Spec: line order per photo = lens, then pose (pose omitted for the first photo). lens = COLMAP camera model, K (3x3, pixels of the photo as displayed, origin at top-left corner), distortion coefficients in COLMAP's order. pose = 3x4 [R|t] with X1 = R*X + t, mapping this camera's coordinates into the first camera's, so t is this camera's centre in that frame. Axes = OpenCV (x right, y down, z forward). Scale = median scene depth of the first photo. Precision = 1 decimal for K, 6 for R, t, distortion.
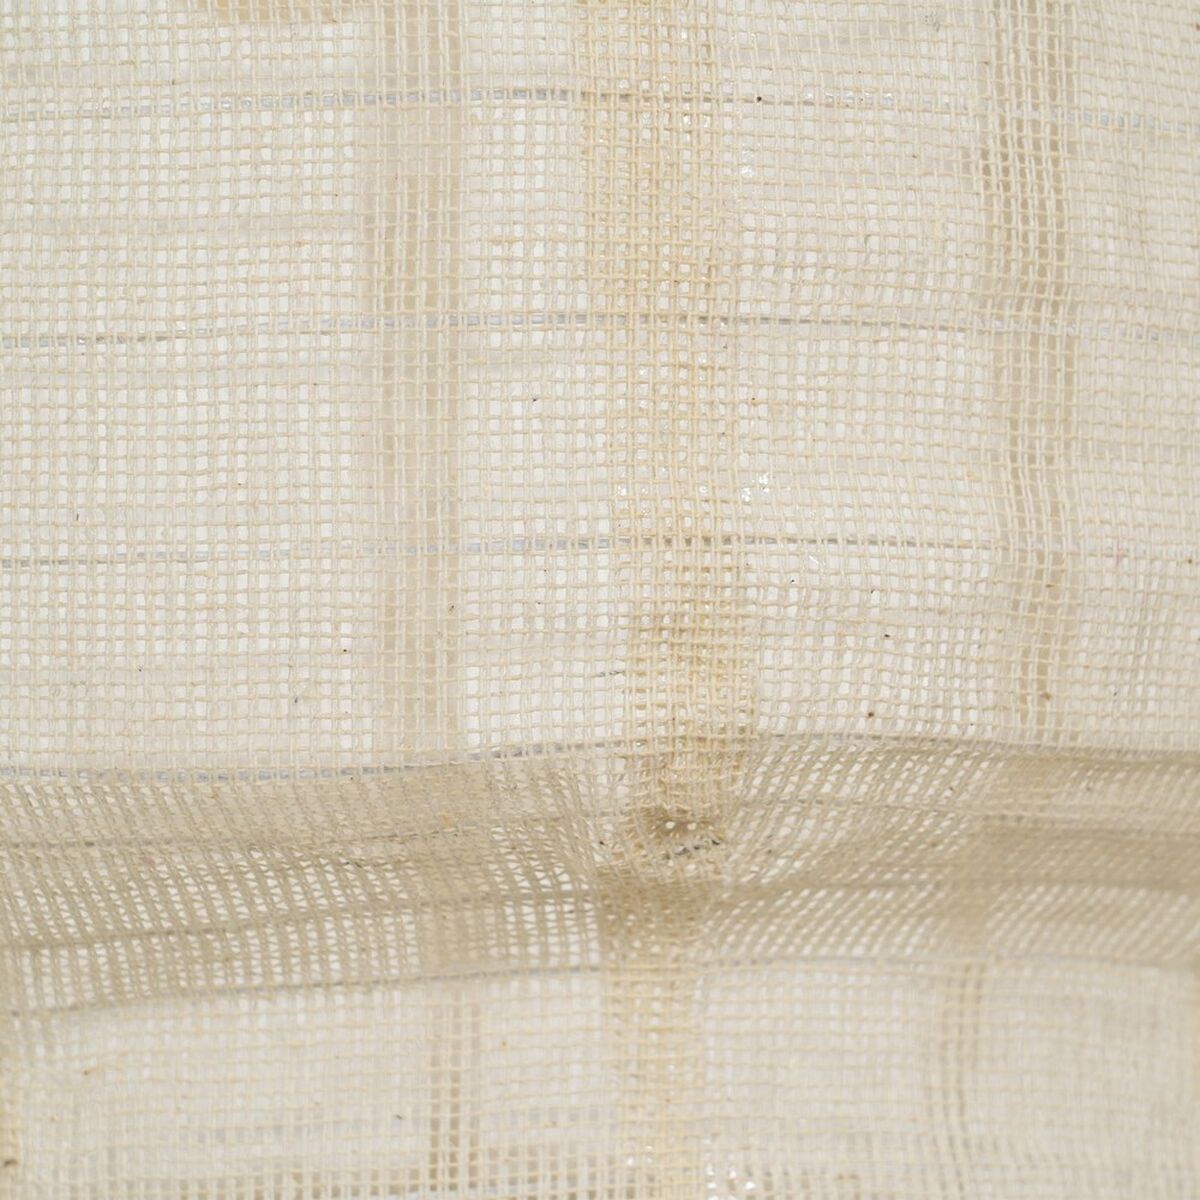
lens RADIAL K [[4650.5, 0, 610.7], [0, 4650.5, 592.8], [0, 0, 1]] dist [-0.040607, 0.000000]
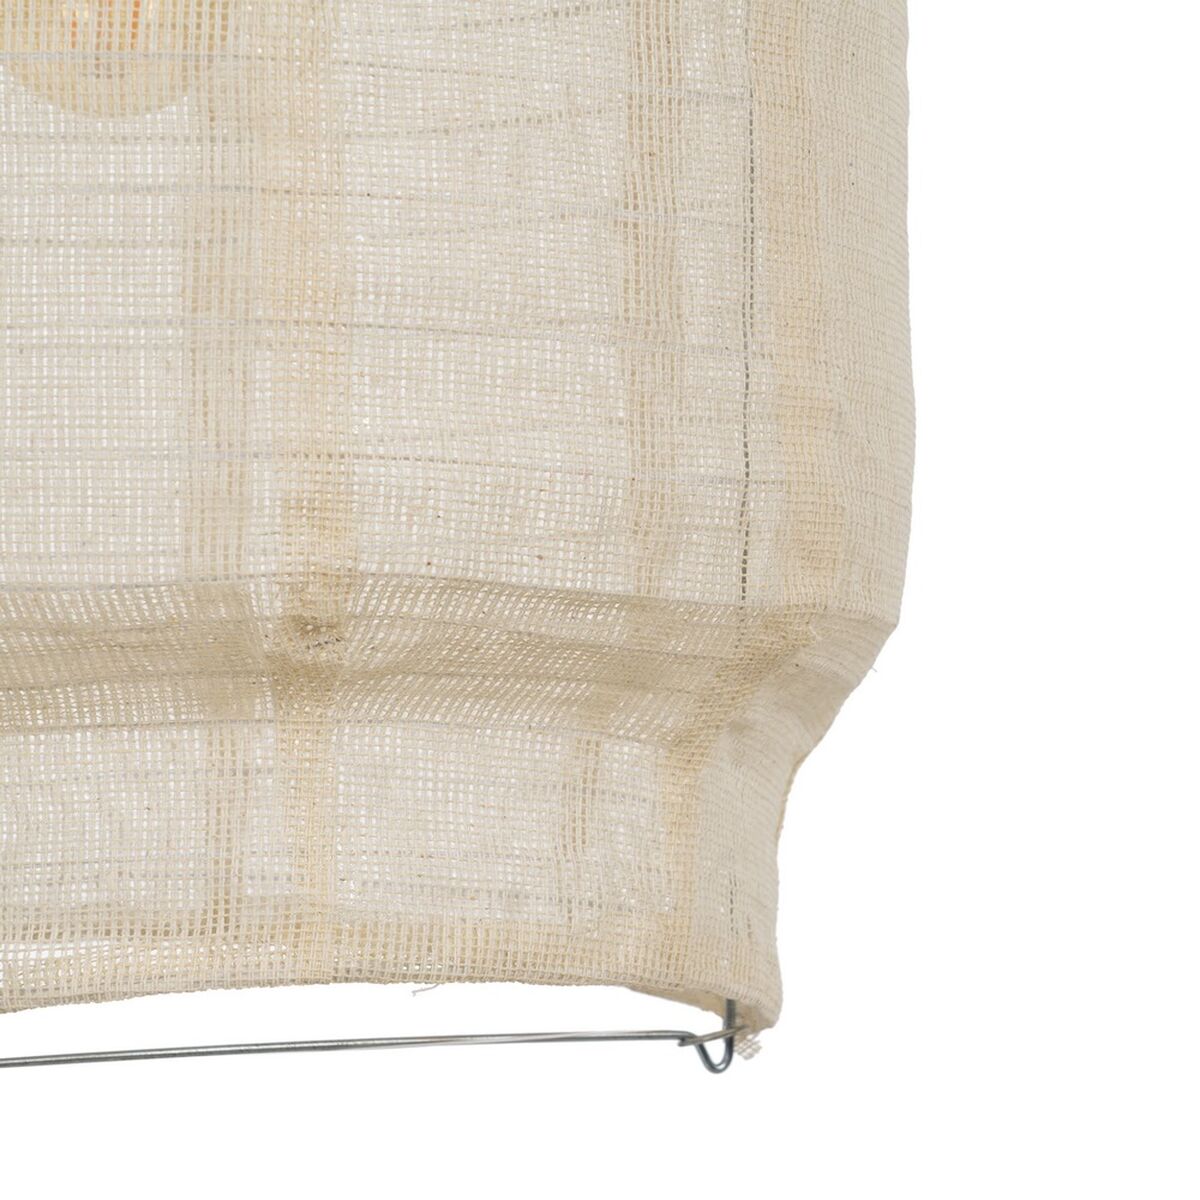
lens RADIAL K [[4650.5, 0, 588.7], [0, 4650.5, 607.6], [0, 0, 1]] dist [-0.040607, 0.000000]
pose [[0.999618, 0.027222, 0.004830, 0.105593], [-0.027239, 0.999623, 0.003405, 0.034702], [-0.004735, -0.003535, 0.999983, -0.672279]]
